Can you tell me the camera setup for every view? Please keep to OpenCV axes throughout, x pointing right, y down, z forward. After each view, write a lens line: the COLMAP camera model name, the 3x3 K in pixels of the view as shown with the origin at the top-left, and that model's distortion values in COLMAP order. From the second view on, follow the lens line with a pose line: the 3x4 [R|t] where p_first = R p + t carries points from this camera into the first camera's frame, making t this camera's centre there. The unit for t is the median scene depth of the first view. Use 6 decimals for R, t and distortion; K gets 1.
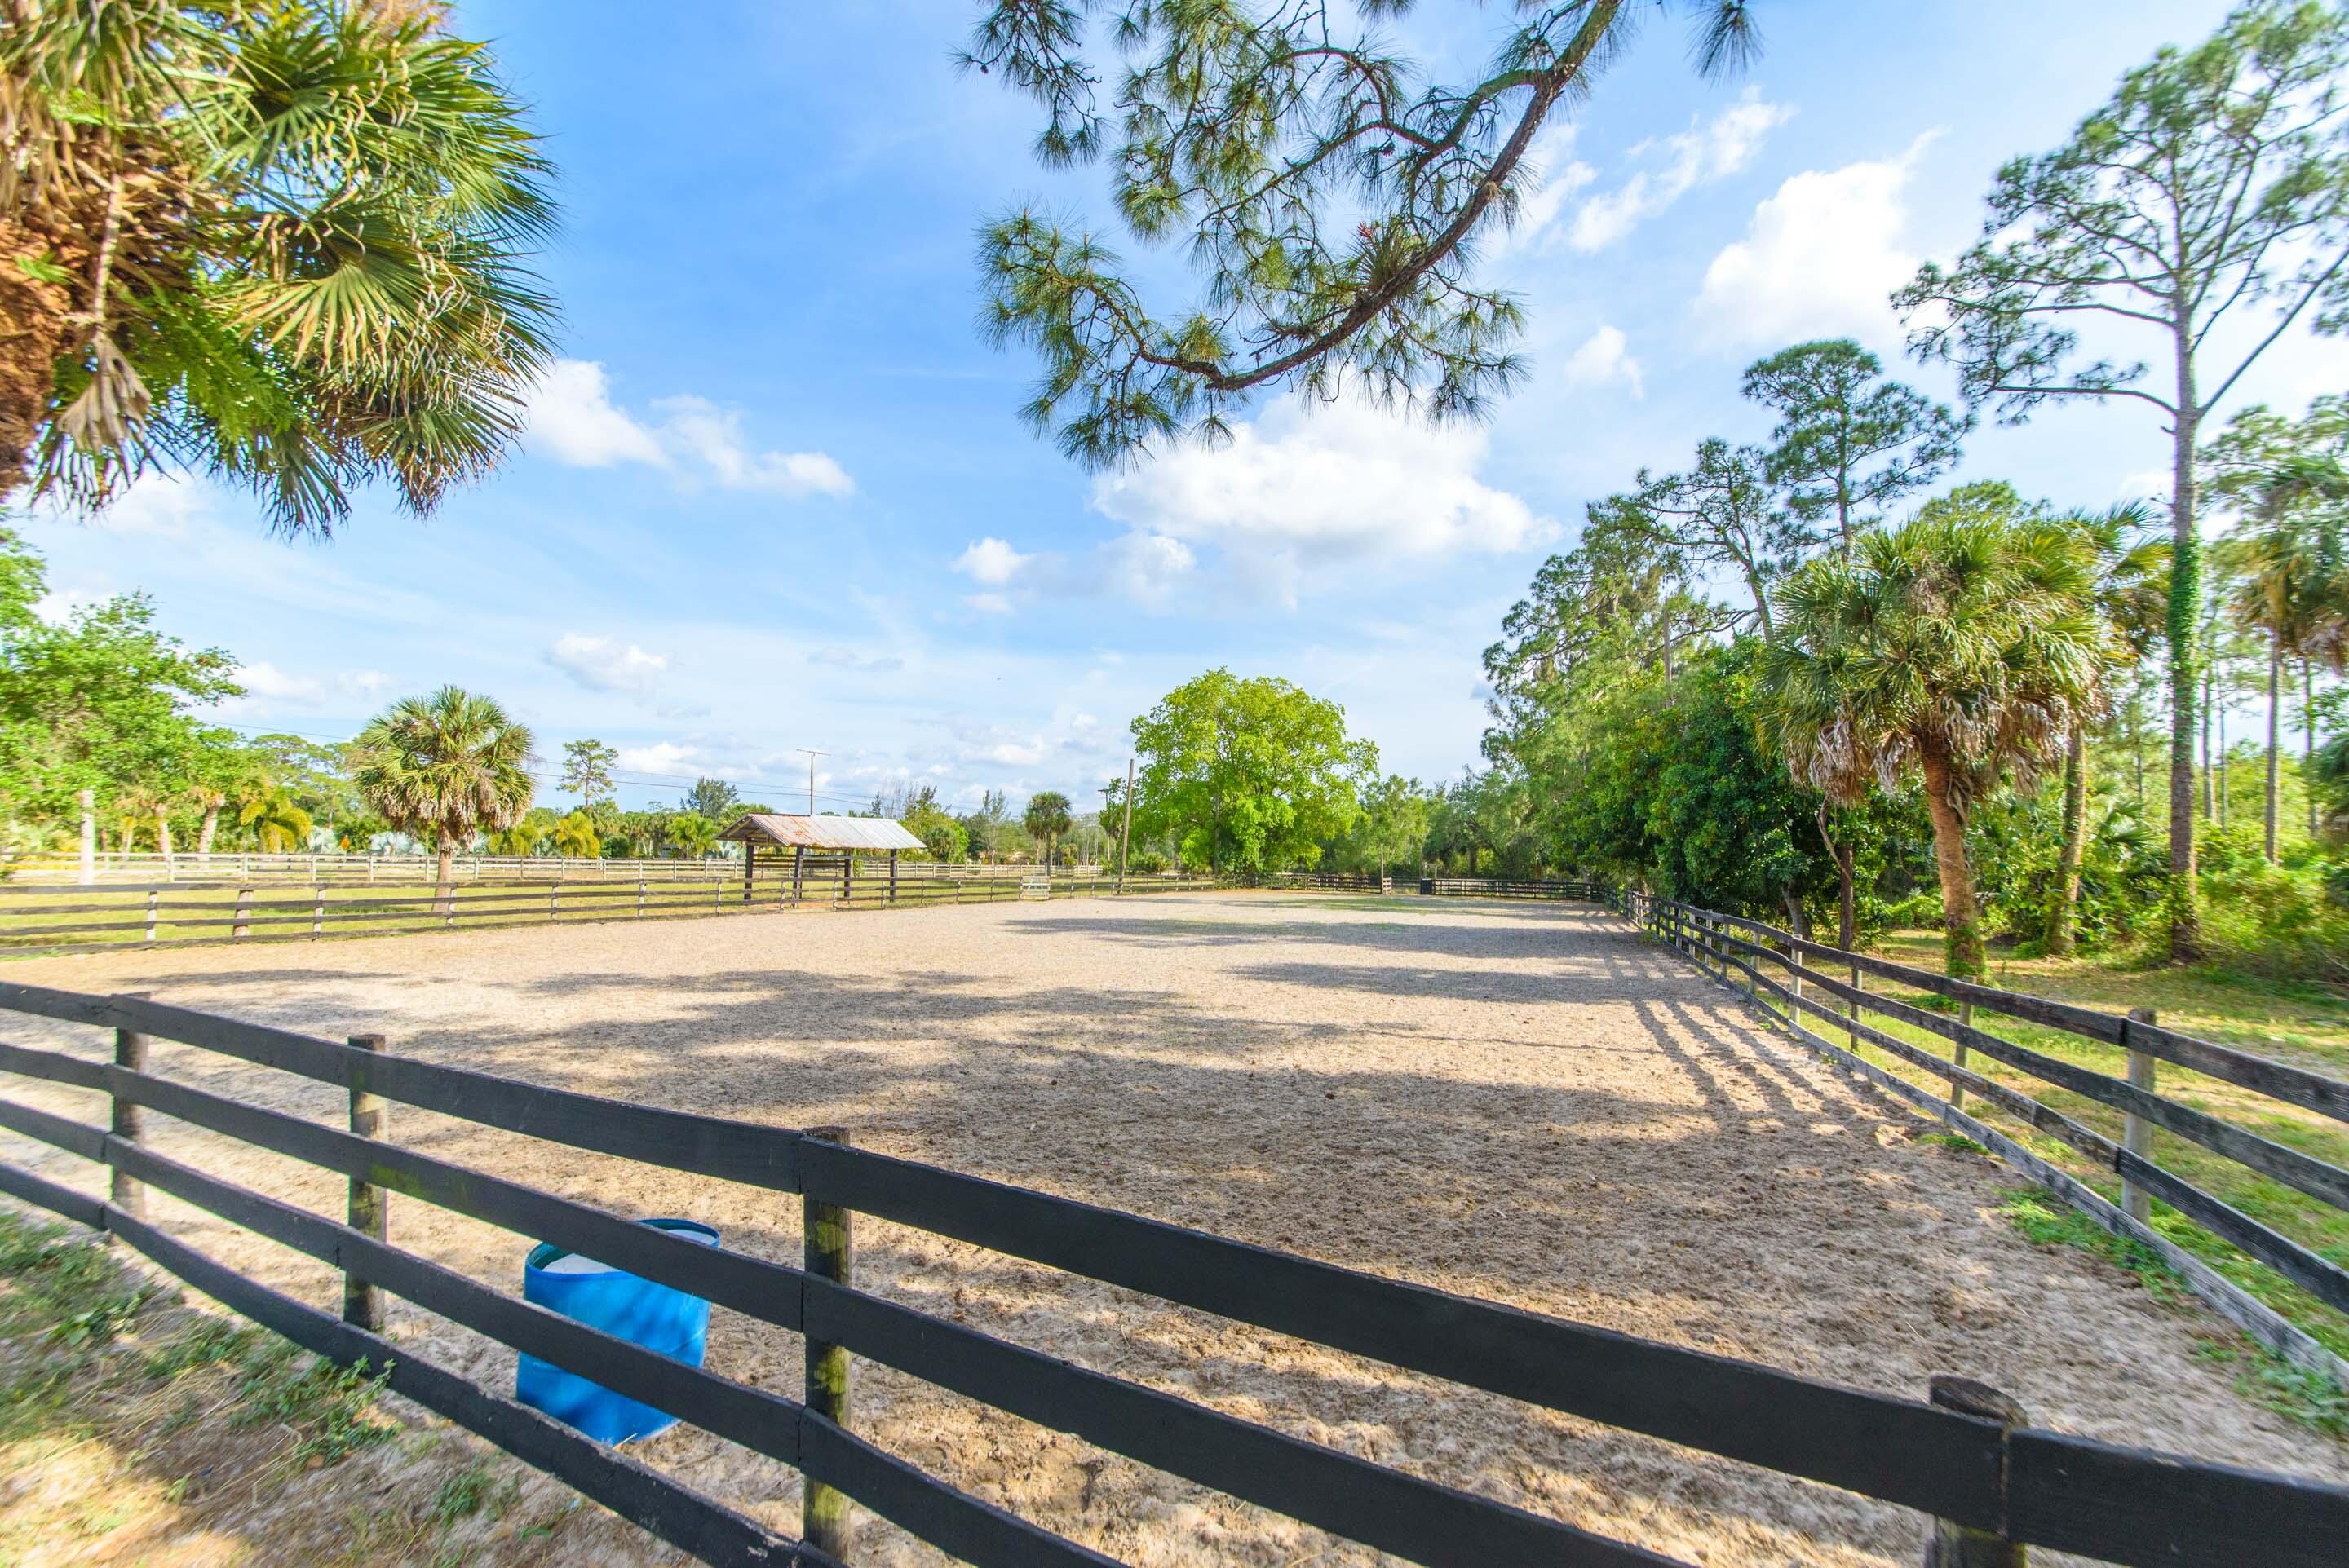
lens RADIAL K [[886.5, 0, 1168.4], [0, 886.5, 802.8], [0, 0, 1]] dist [0.000225, -0.000425]
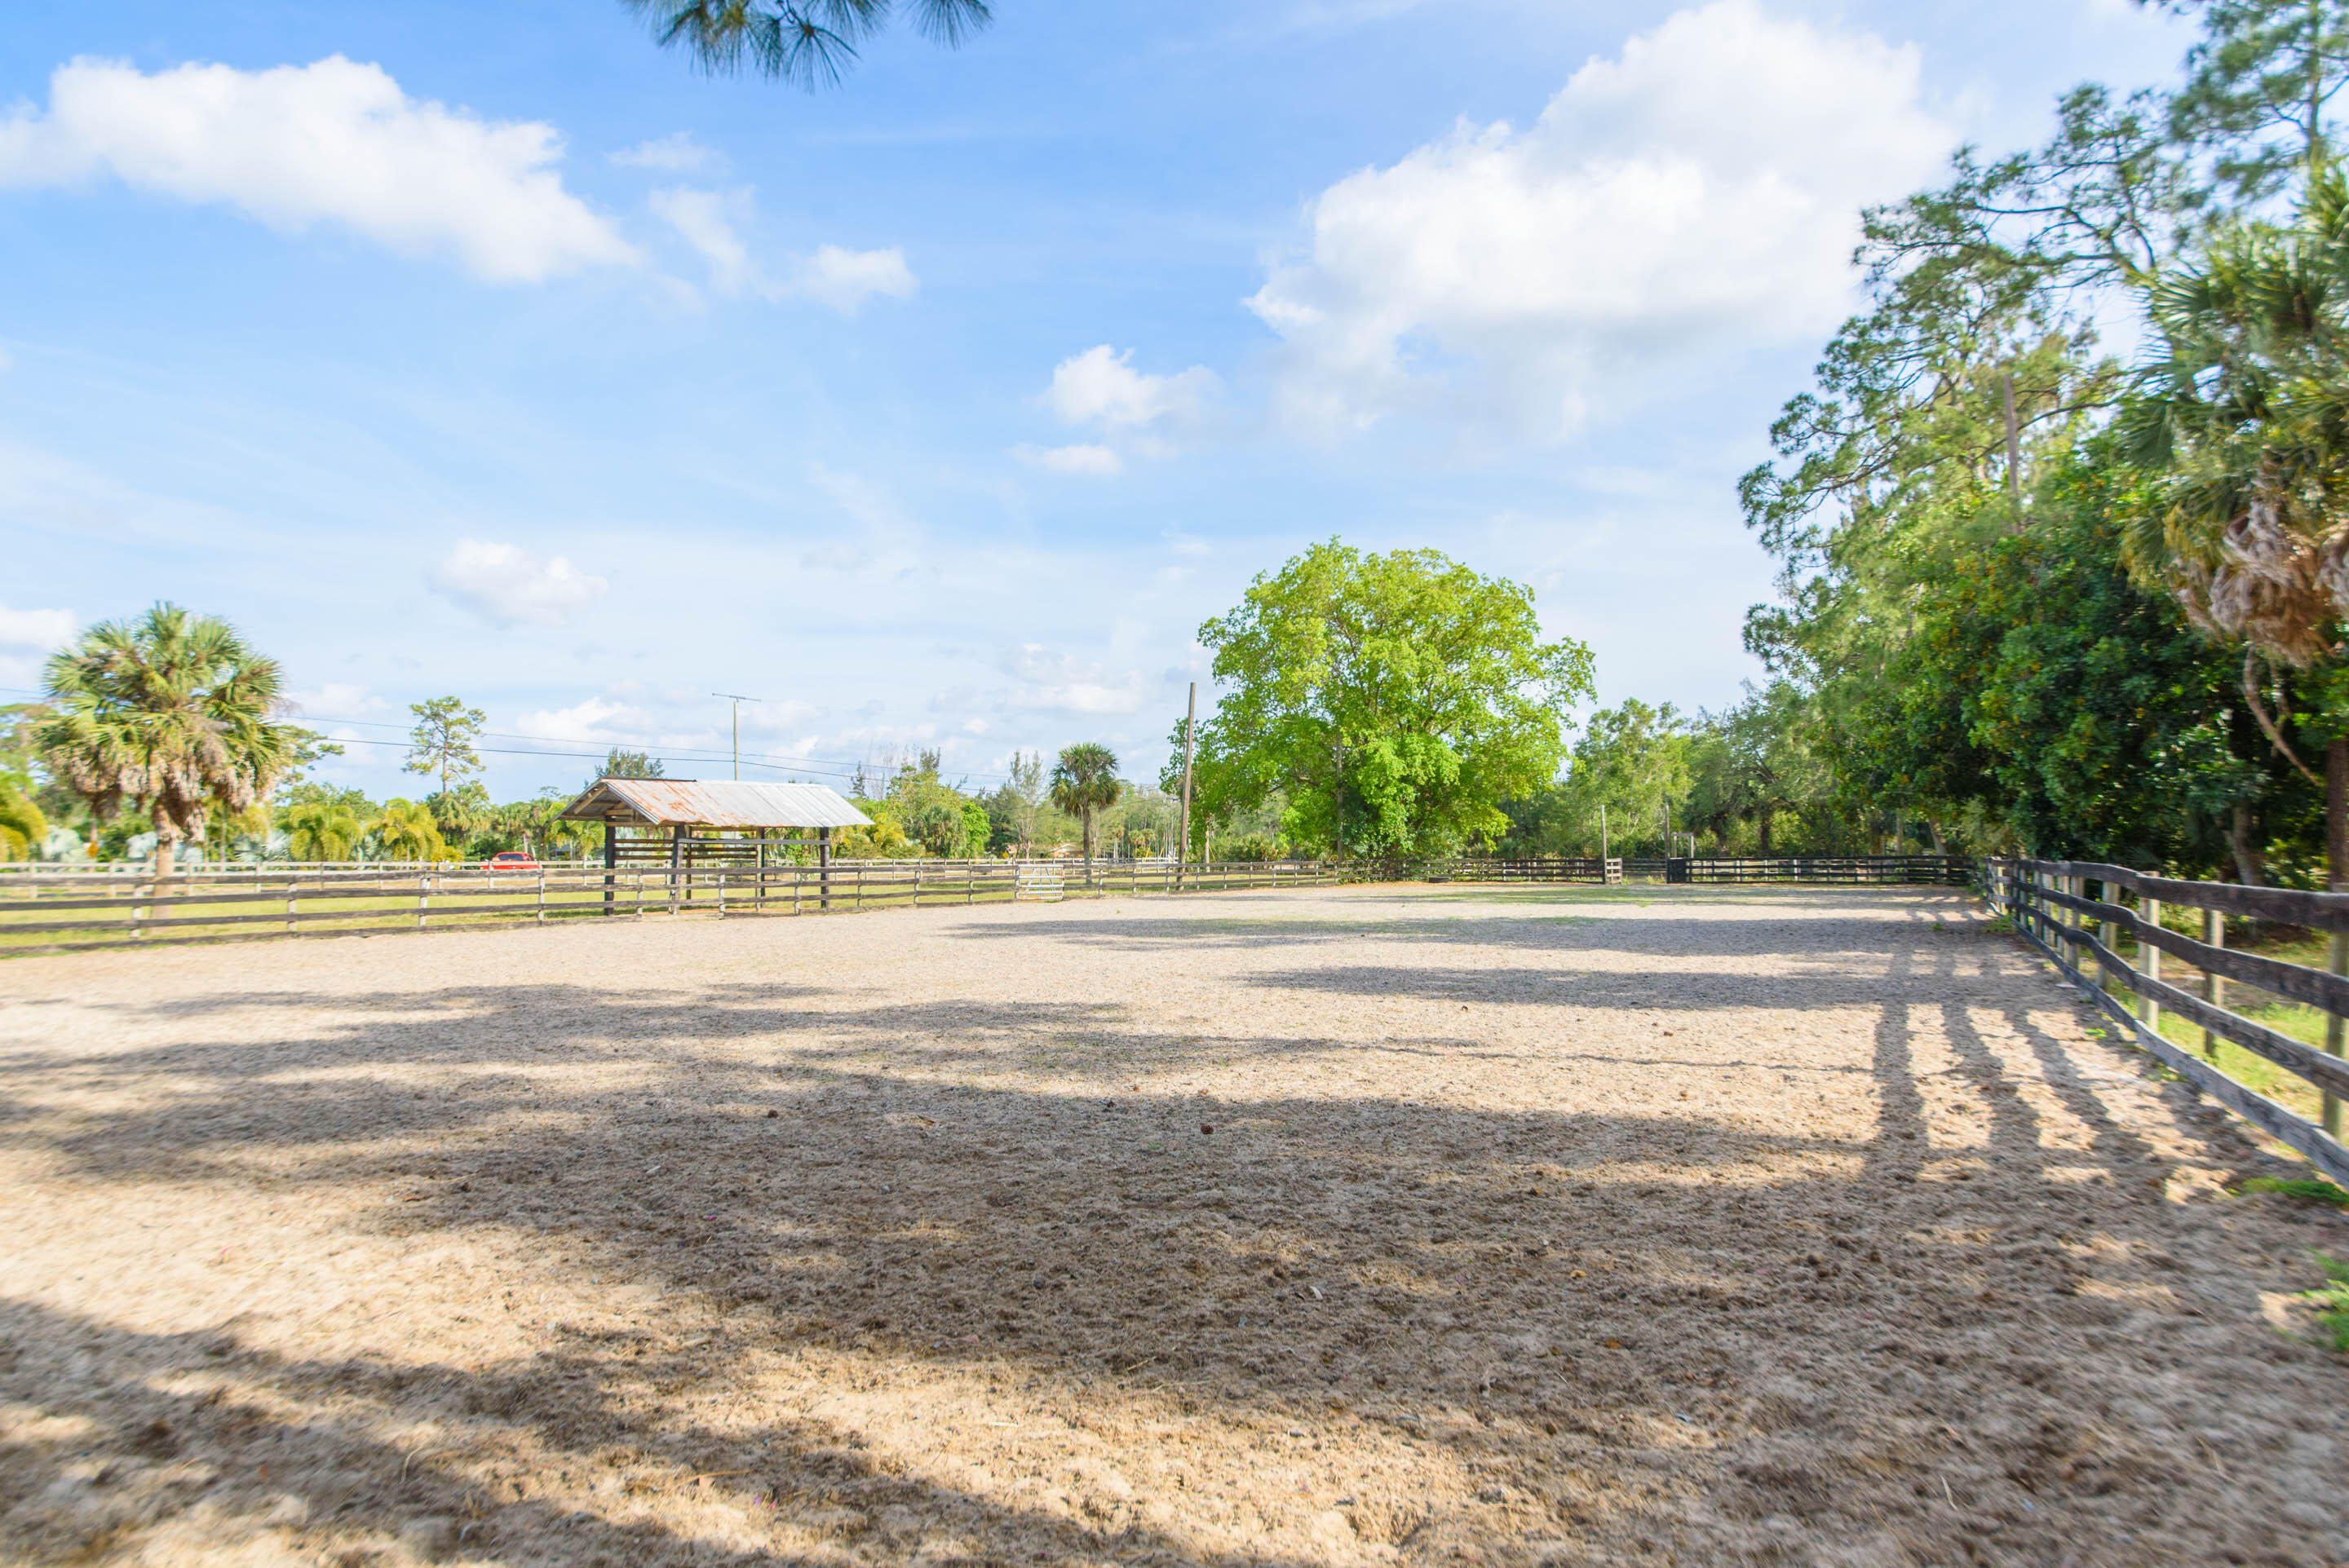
lens RADIAL K [[1344.5, 0, 1182.7], [0, 1344.5, 761.6], [0, 0, 1]] dist [0.004222, 0.003382]
pose [[0.993335, -0.035792, -0.109562, 0.088607], [0.034566, 0.999317, -0.013065, 0.031717], [0.109955, 0.009191, 0.993894, 0.035145]]
